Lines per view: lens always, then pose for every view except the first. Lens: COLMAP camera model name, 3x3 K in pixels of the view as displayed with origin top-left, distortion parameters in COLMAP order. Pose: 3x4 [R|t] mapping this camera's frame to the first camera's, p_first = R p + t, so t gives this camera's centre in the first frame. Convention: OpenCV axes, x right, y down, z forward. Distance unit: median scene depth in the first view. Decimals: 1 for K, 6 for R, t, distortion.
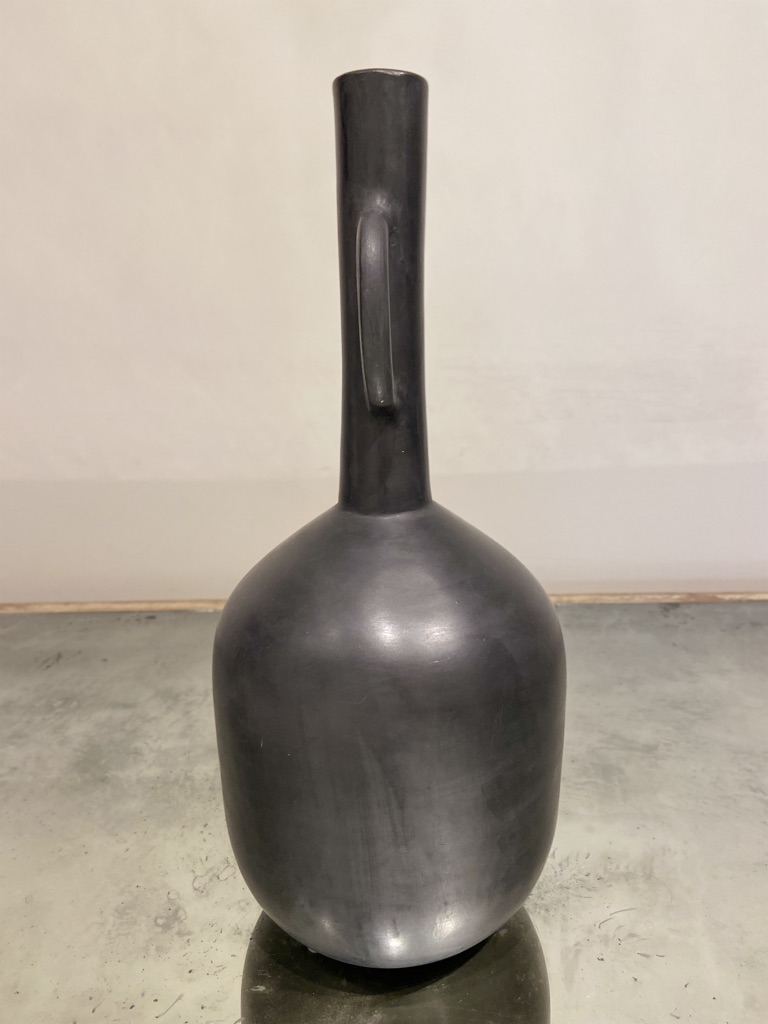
lens RADIAL K [[826.1, 0, 384.0], [0, 826.1, 512.0], [0, 0, 1]] dist [0.090943, -0.152438]
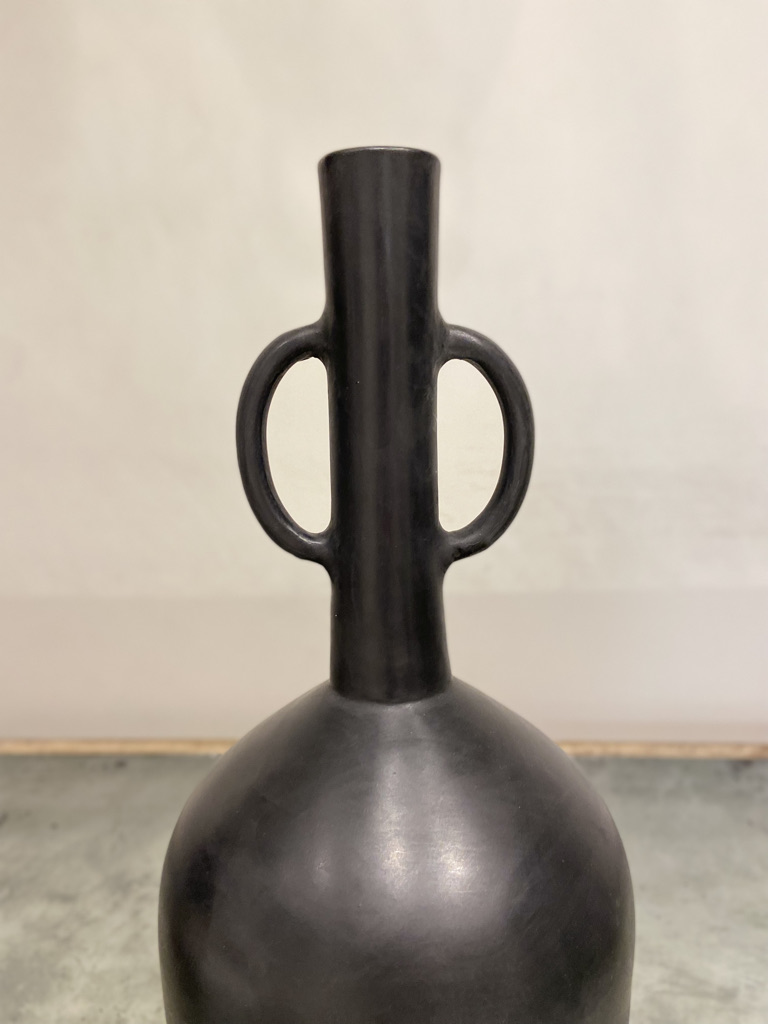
lens RADIAL K [[826.1, 0, 384.0], [0, 826.1, 512.0], [0, 0, 1]] dist [0.090943, -0.152438]
pose [[0.998904, 0.005332, -0.046499, 0.040030], [-0.009443, 0.996018, -0.088651, -0.081250], [0.045841, 0.088993, 0.994977, 0.196242]]
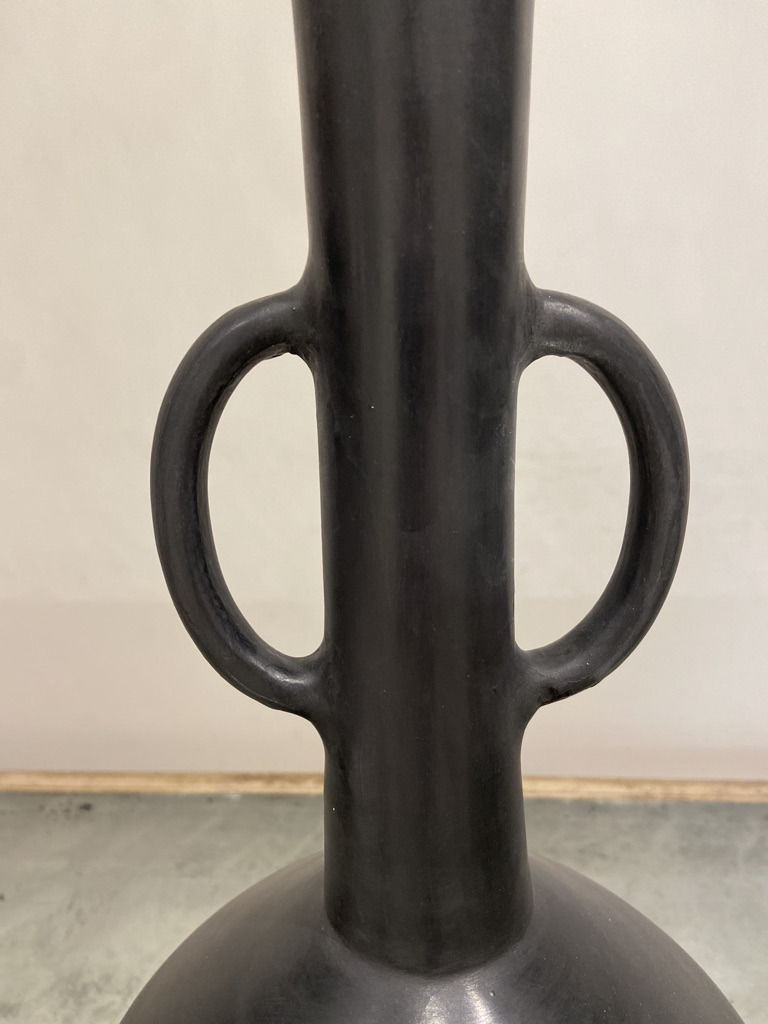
lens RADIAL K [[826.1, 0, 384.0], [0, 826.1, 512.0], [0, 0, 1]] dist [0.090943, -0.152438]
pose [[0.998421, 0.006216, -0.055827, 0.020178], [-0.007379, 0.999759, -0.020657, -0.160720], [0.055685, 0.021037, 0.998227, 0.415019]]
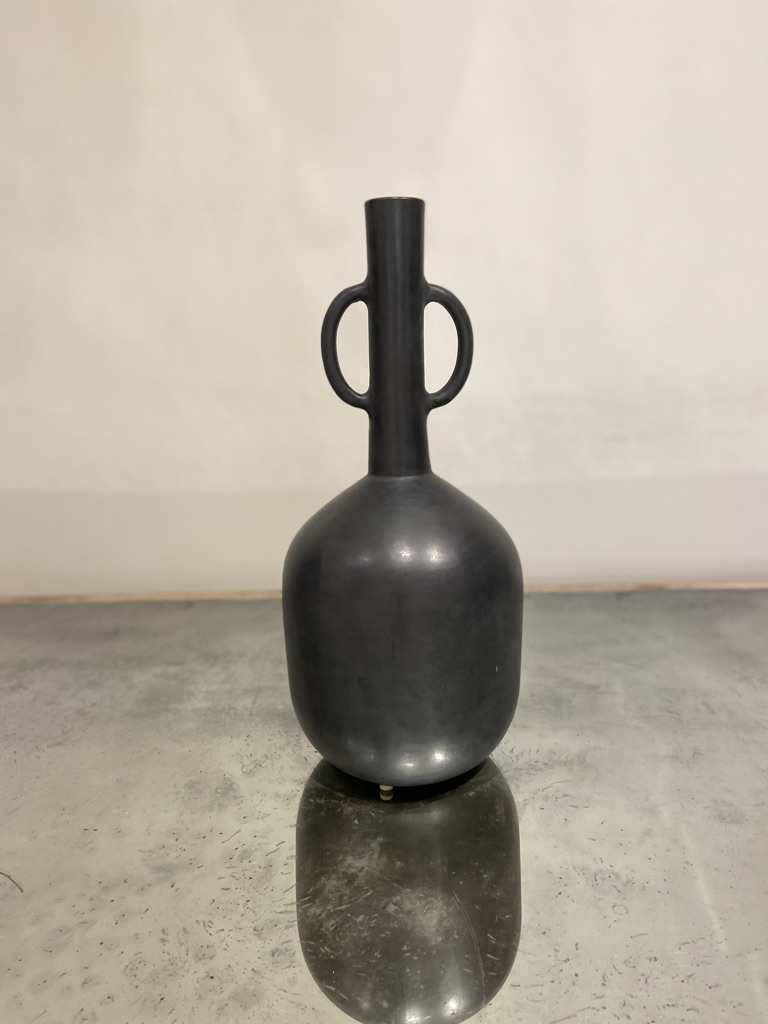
lens RADIAL K [[826.1, 0, 384.0], [0, 826.1, 512.0], [0, 0, 1]] dist [0.090943, -0.152438]
pose [[0.999996, -0.002859, -0.000613, 0.000828], [0.002823, 0.998588, -0.053038, 0.082917], [0.000763, 0.053036, 0.998592, -0.281187]]
